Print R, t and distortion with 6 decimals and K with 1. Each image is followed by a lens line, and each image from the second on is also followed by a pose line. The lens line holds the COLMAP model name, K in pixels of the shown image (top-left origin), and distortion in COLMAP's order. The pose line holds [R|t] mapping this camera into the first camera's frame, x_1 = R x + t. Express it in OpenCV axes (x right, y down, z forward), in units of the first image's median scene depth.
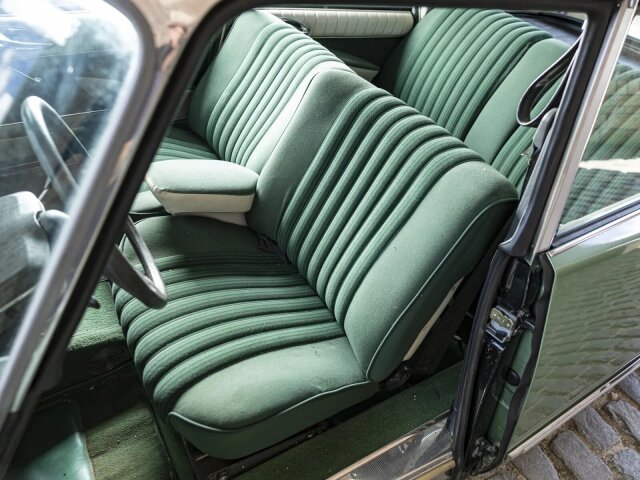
lens RADIAL K [[443.1, 0, 320.1], [0, 443.1, 242.0], [0, 0, 1]] dist [0.003728, 0.003660]
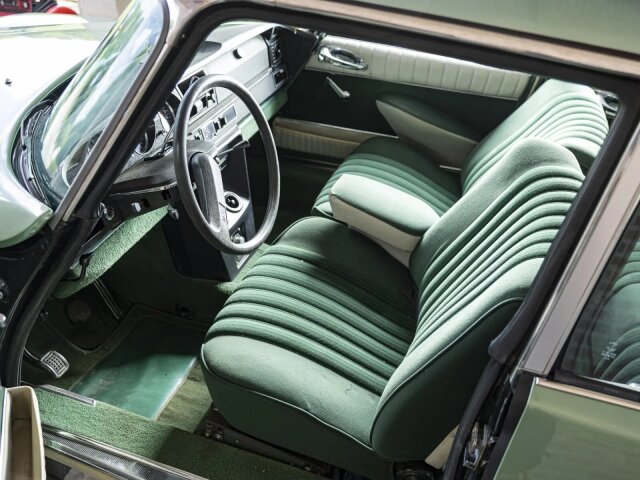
lens RADIAL K [[532.7, 0, 321.0], [0, 532.7, 239.0], [0, 0, 1]] dist [0.002904, 0.001354]
pose [[0.676325, 0.363647, -0.640582, 0.497416], [-0.471948, 0.881624, 0.002200, -0.008427], [0.565552, 0.300833, 0.767887, 0.003770]]
